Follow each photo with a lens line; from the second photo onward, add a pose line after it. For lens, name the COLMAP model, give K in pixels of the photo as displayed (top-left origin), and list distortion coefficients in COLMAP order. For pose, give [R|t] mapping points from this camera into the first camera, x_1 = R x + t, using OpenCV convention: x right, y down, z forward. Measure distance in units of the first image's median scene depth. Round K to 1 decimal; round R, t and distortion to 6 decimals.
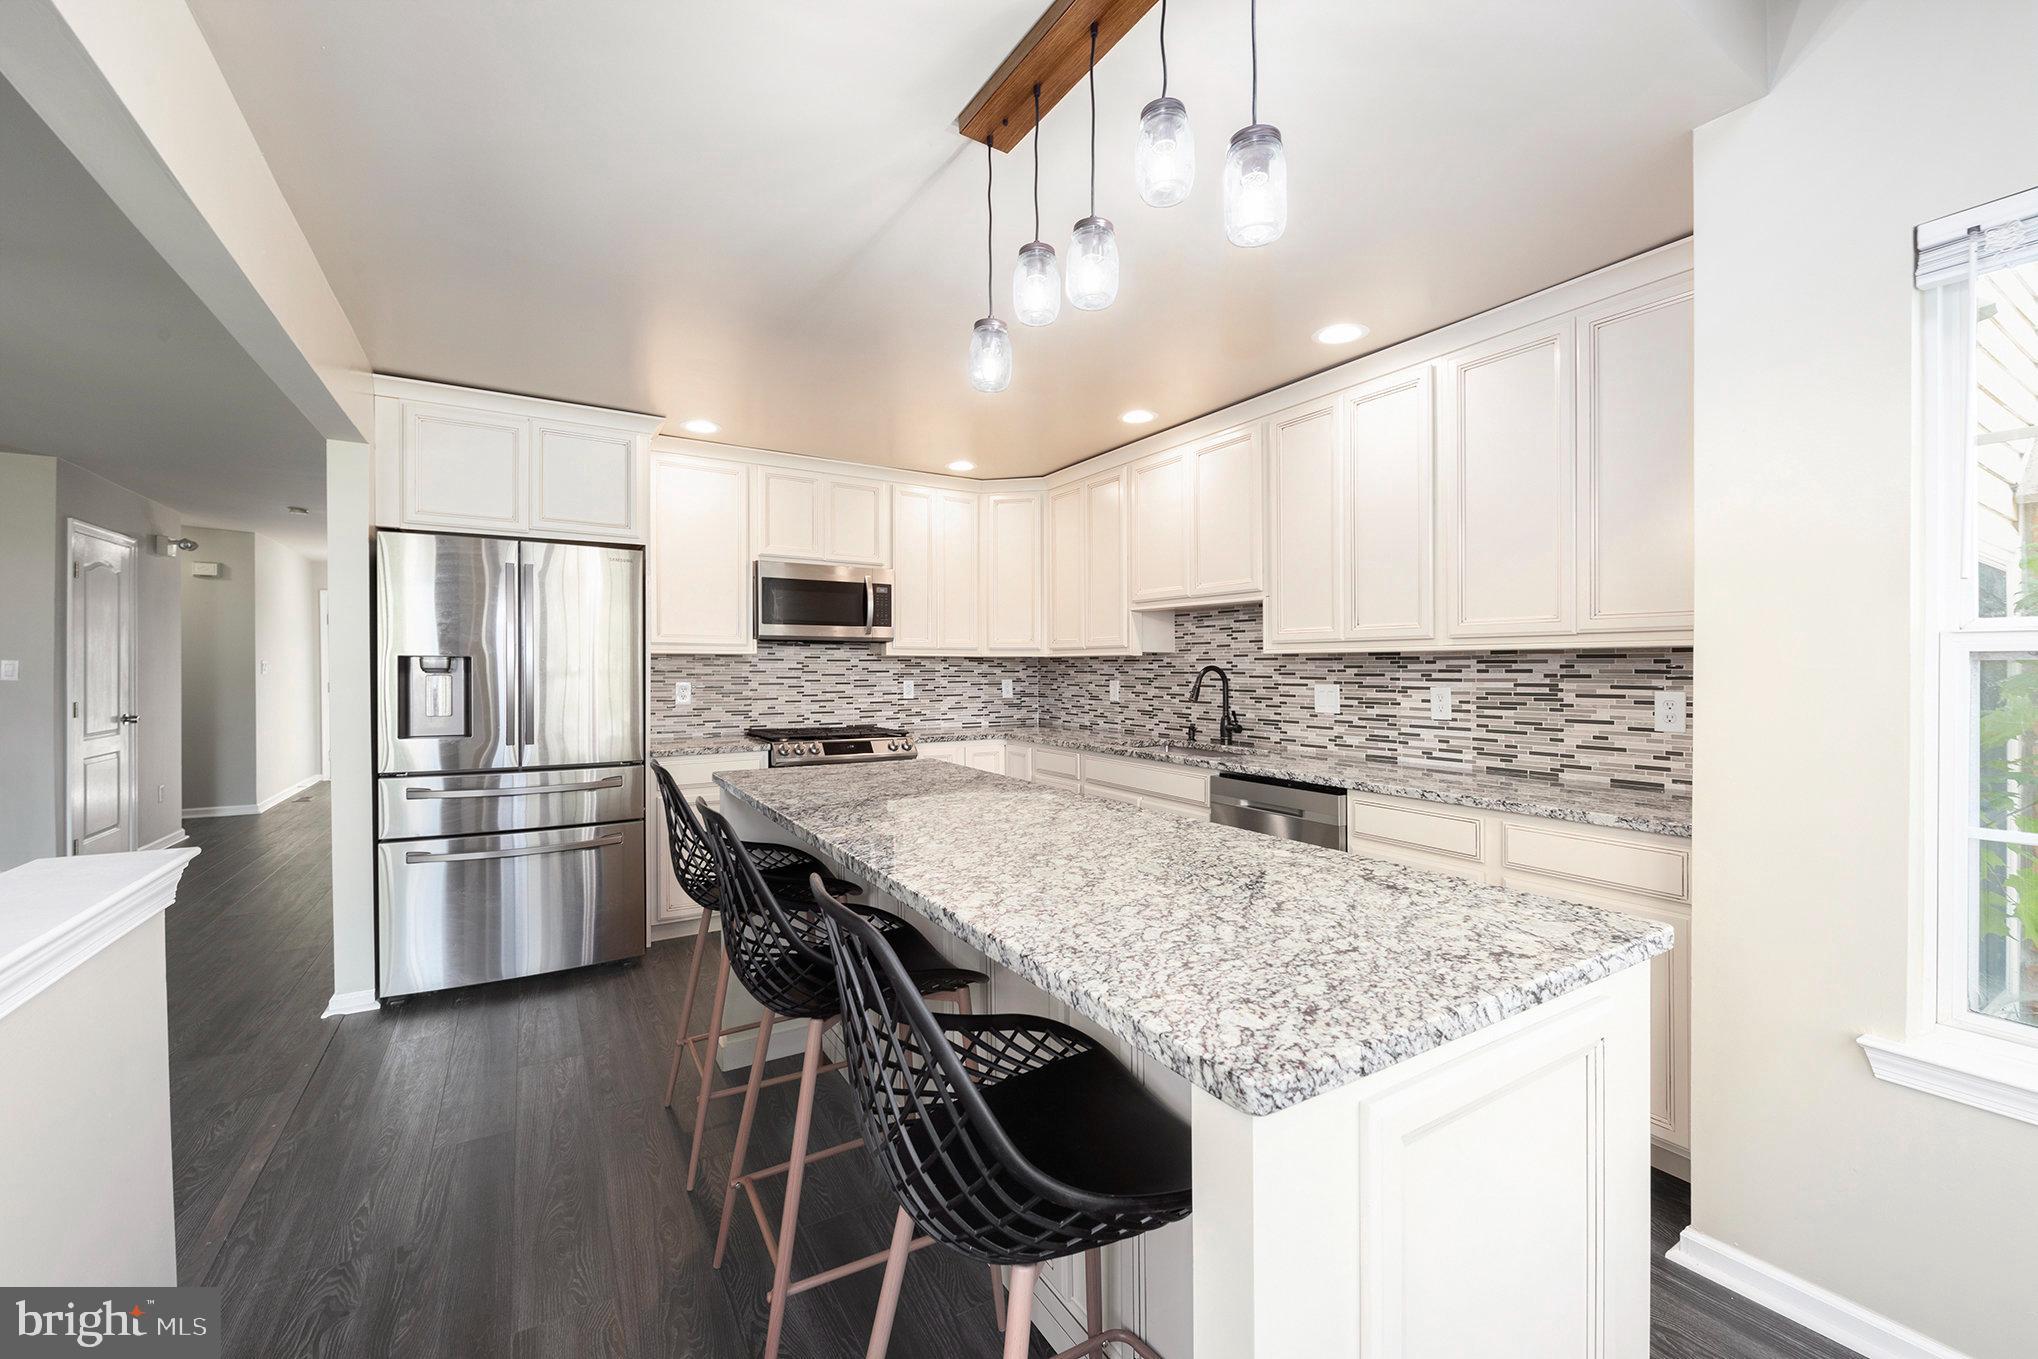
lens RADIAL K [[817.9, 0, 1012.6], [0, 817.9, 666.4], [0, 0, 1]] dist [-0.015098, -0.000147]
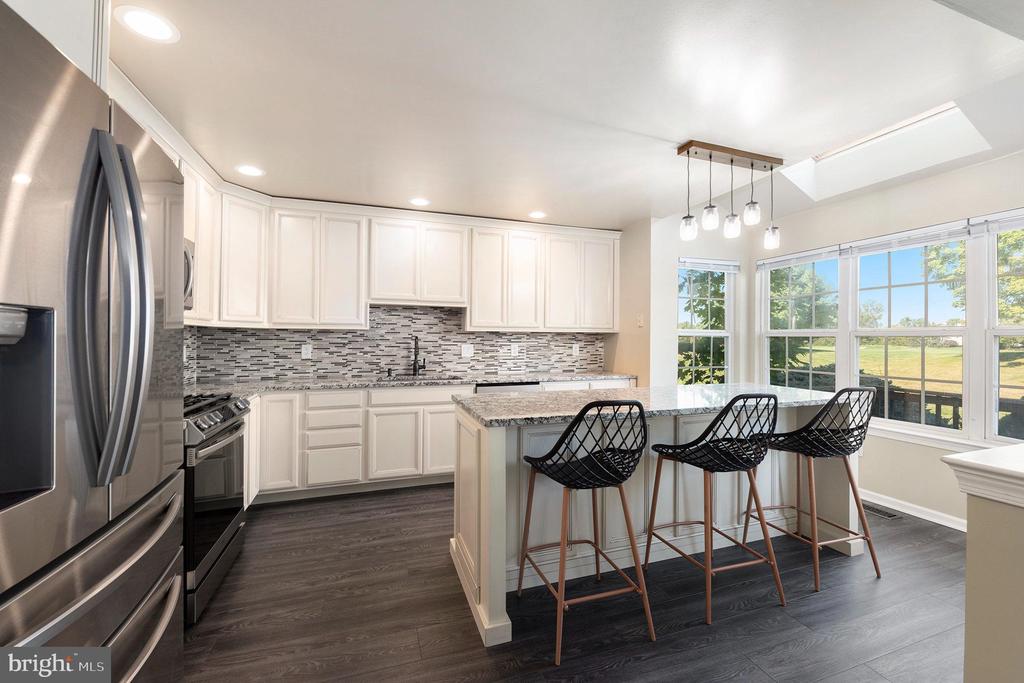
lens RADIAL K [[410.9, 0, 508.8], [0, 410.9, 334.9], [0, 0, 1]] dist [-0.015098, -0.000147]
pose [[0.201831, 0.005308, 0.979406, -0.807070], [-0.006717, 0.999969, -0.004035, -0.001491], [-0.979397, -0.005764, 0.201860, 0.692692]]
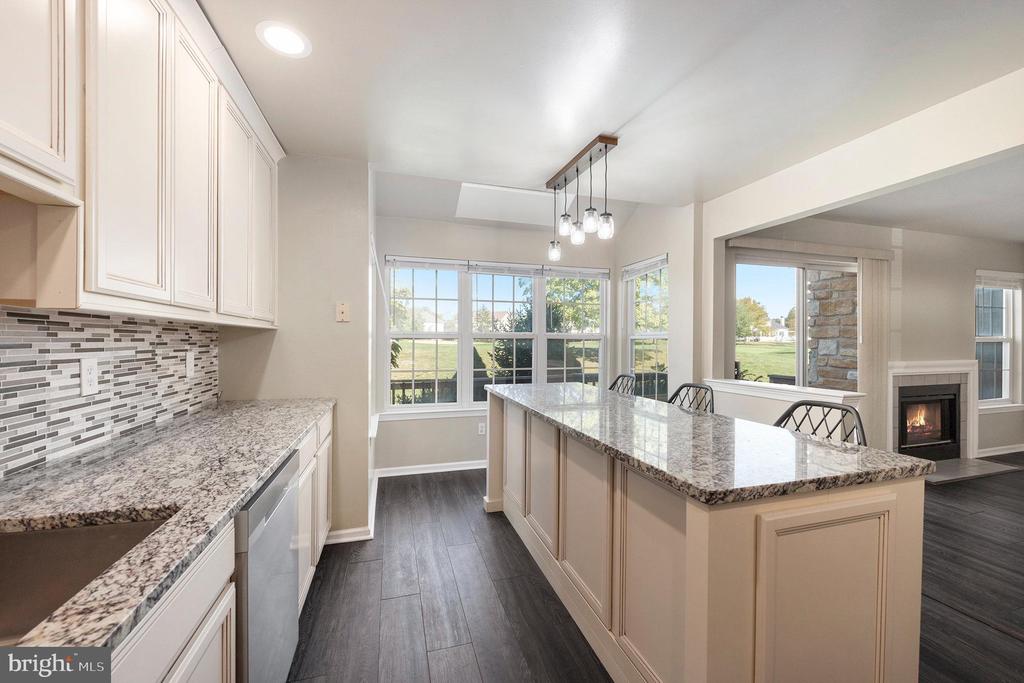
lens RADIAL K [[406.9, 0, 512.0], [0, 406.9, 341.5], [0, 0, 1]] dist [0.000165, -0.000075]
pose [[-0.971515, -0.008258, 0.236836, -0.024504], [-0.009341, 0.999950, -0.003451, 0.004162], [-0.236796, -0.005565, -0.971544, 1.245862]]
